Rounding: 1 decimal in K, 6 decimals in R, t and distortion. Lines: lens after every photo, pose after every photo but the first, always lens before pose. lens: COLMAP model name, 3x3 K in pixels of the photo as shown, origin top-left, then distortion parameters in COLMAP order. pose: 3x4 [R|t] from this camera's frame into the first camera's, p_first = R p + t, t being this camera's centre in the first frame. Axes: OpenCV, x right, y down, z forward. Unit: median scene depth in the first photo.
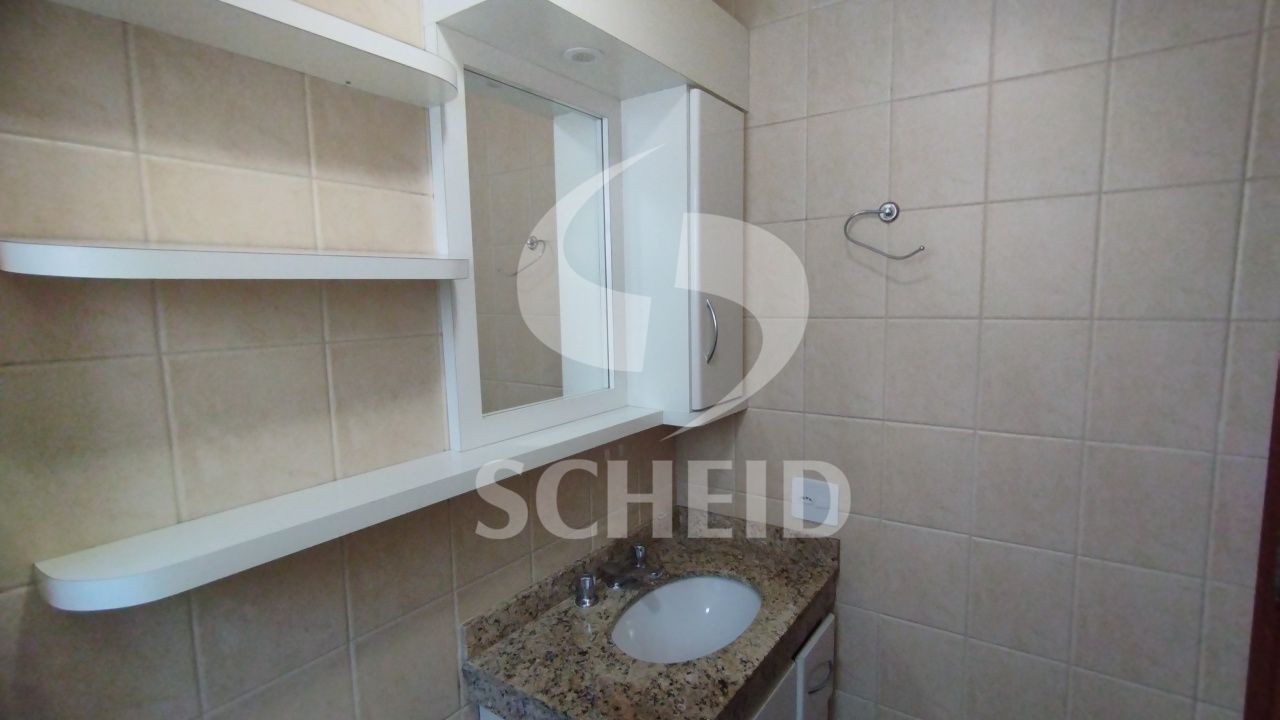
lens RADIAL K [[593.1, 0, 645.4], [0, 593.1, 357.9], [0, 0, 1]] dist [-0.001744, 0.001058]
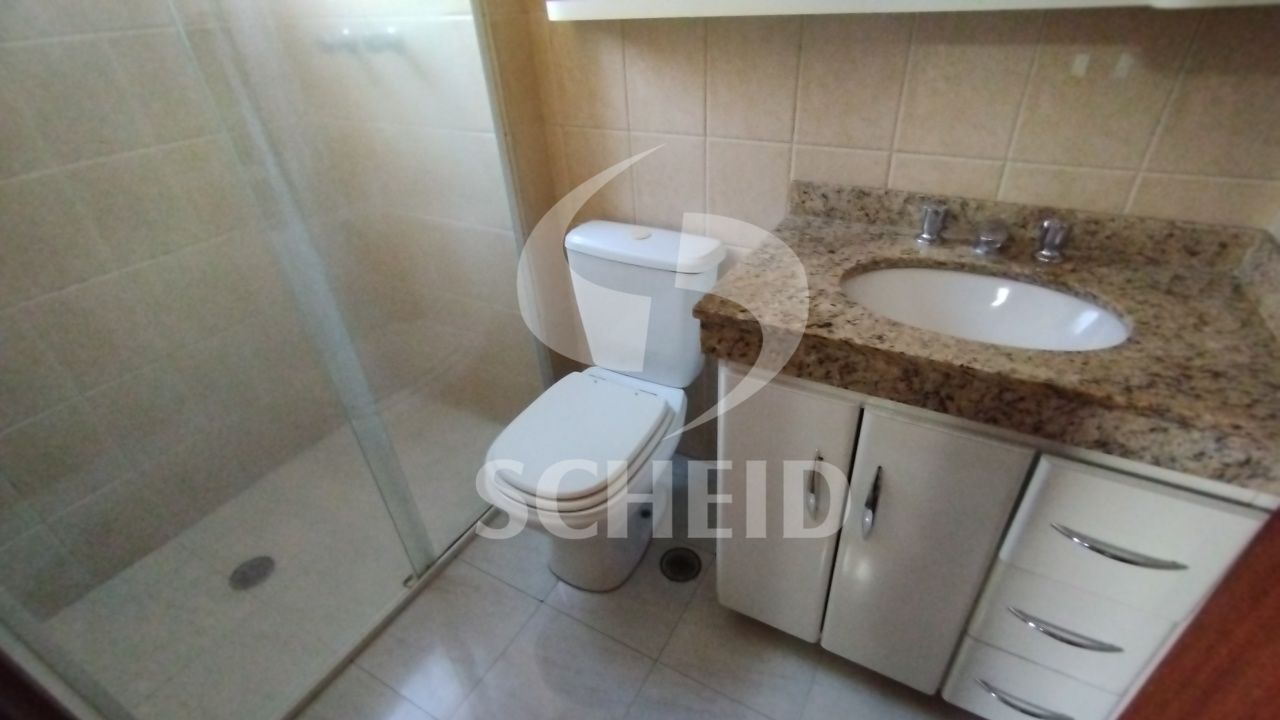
lens RADIAL K [[593.1, 0, 648.6], [0, 593.1, 355.0], [0, 0, 1]] dist [-0.001744, 0.001058]
pose [[0.096654, 0.552238, -0.828065, 0.675399], [-0.073719, 0.833647, 0.547356, 0.132178], [0.992584, 0.008140, 0.121286, 0.555754]]
